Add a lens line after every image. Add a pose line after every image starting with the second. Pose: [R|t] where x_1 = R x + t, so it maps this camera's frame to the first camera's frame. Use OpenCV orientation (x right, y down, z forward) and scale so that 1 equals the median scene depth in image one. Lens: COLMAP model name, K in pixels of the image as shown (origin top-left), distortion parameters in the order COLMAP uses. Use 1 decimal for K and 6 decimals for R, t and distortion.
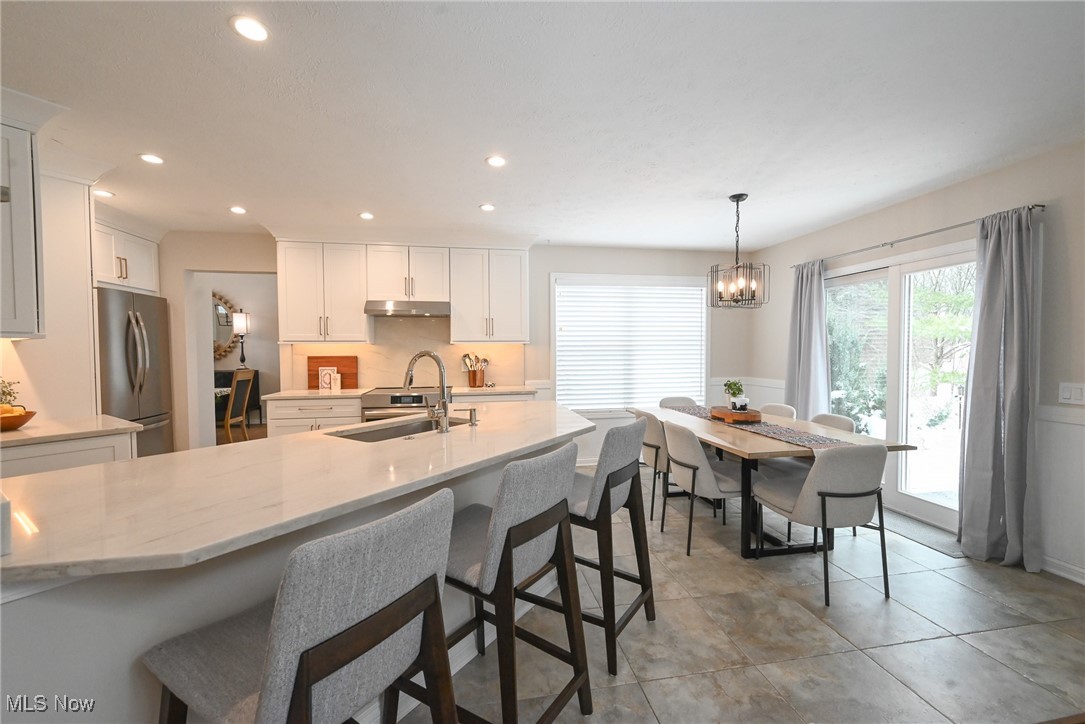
lens RADIAL K [[428.6, 0, 549.1], [0, 428.6, 366.0], [0, 0, 1]] dist [-0.000480, -0.000077]
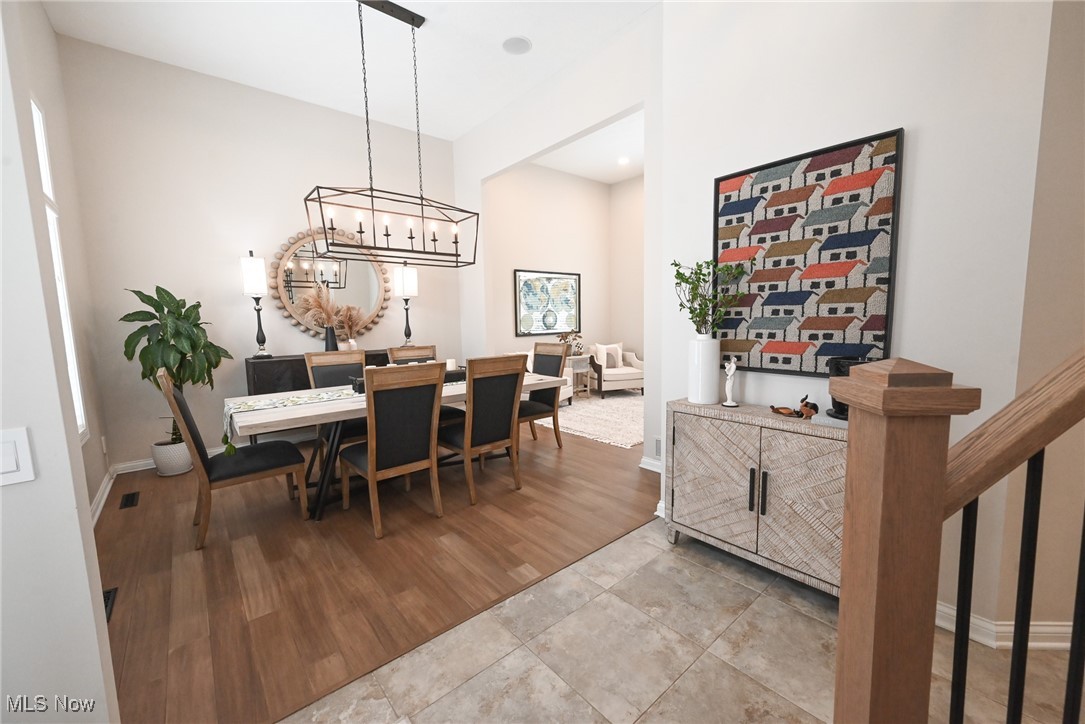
lens RADIAL K [[424.9, 0, 544.4], [0, 424.9, 362.2], [0, 0, 1]] dist [-0.002043, 0.000280]
pose [[0.868114, -0.068218, 0.491655, -1.494688], [0.038277, 0.996762, 0.070716, -0.015264], [-0.494887, -0.042570, 0.867914, 0.493544]]
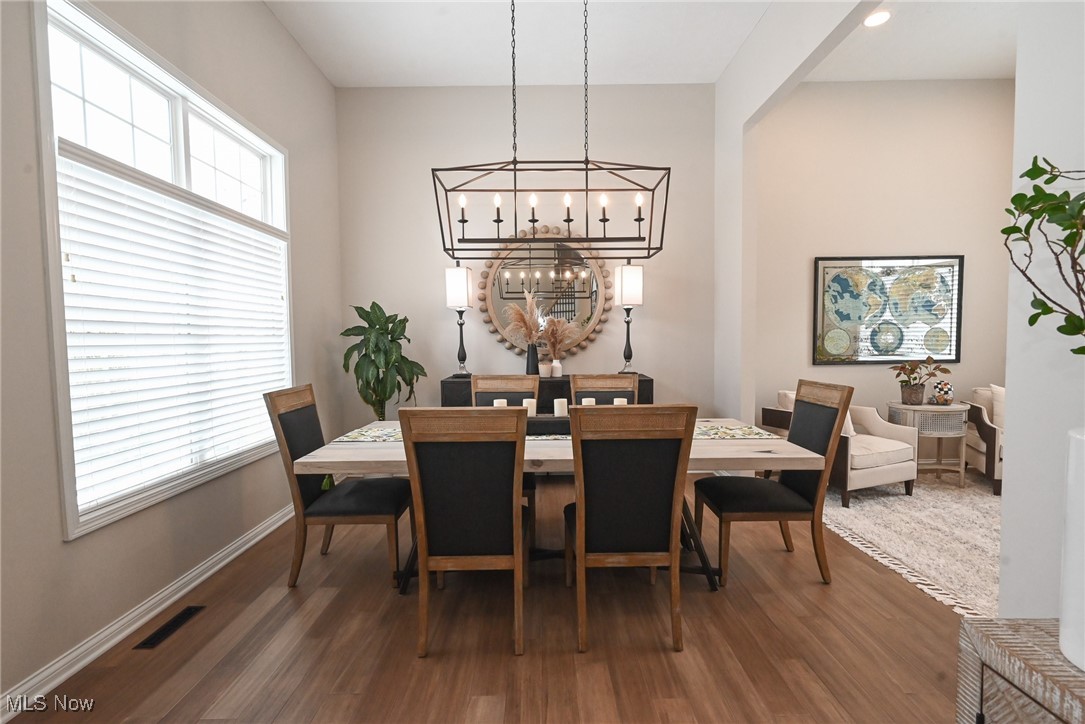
lens RADIAL K [[499.4, 0, 548.6], [0, 499.4, 362.7], [0, 0, 1]] dist [-0.002365, 0.000070]
pose [[0.983845, -0.000437, -0.179020, -1.211255], [0.002899, 0.999905, 0.013490, -0.024144], [0.178997, -0.013791, 0.983753, 0.670710]]
